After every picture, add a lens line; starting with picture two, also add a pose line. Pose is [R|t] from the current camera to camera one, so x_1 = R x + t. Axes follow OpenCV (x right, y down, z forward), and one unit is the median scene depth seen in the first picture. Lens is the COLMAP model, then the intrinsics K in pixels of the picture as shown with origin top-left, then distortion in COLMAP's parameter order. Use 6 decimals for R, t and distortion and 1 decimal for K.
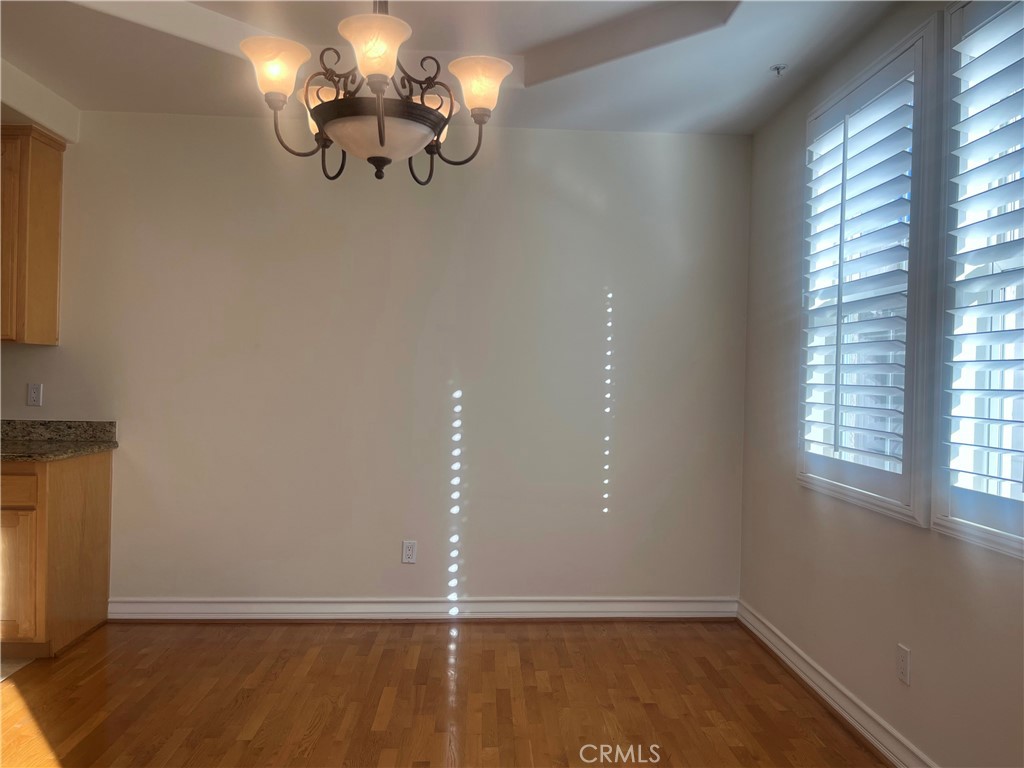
lens RADIAL K [[772.6, 0, 513.3], [0, 772.6, 395.0], [0, 0, 1]] dist [0.004886, 0.000181]
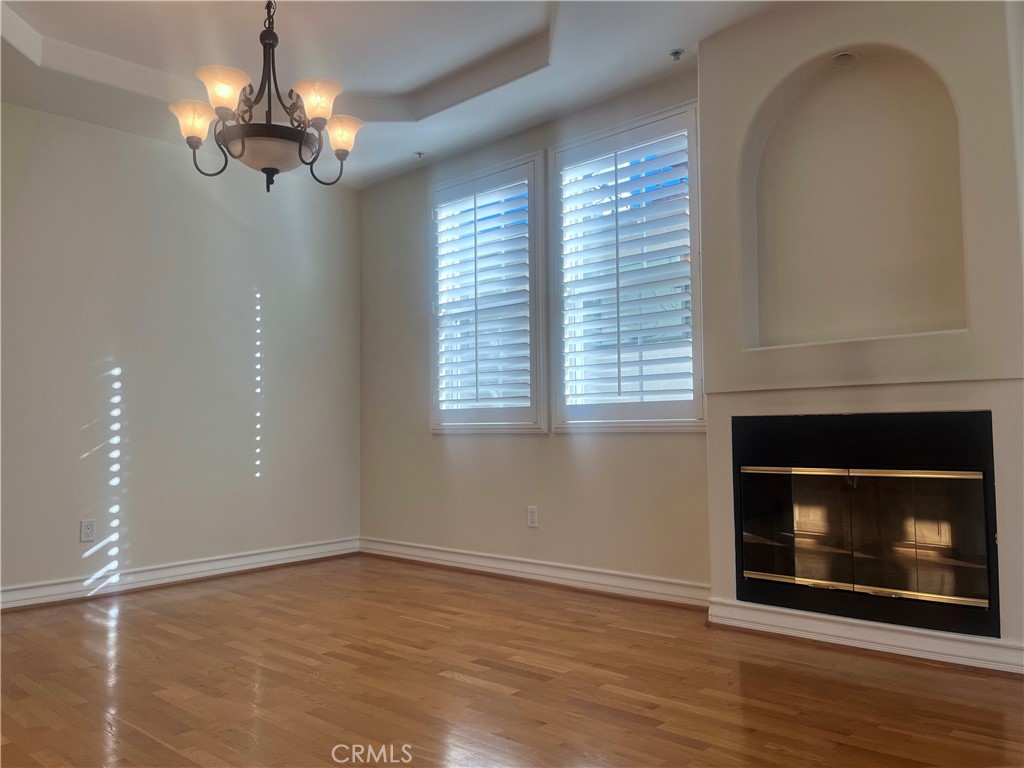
lens RADIAL K [[808.5, 0, 512.0], [0, 808.5, 384.0], [0, 0, 1]] dist [0.001263, 0.002341]
pose [[0.724917, 0.044864, 0.687374, -0.469469], [0.014938, 0.996618, -0.080802, 0.120986], [-0.688674, 0.068843, 0.721795, -0.171996]]
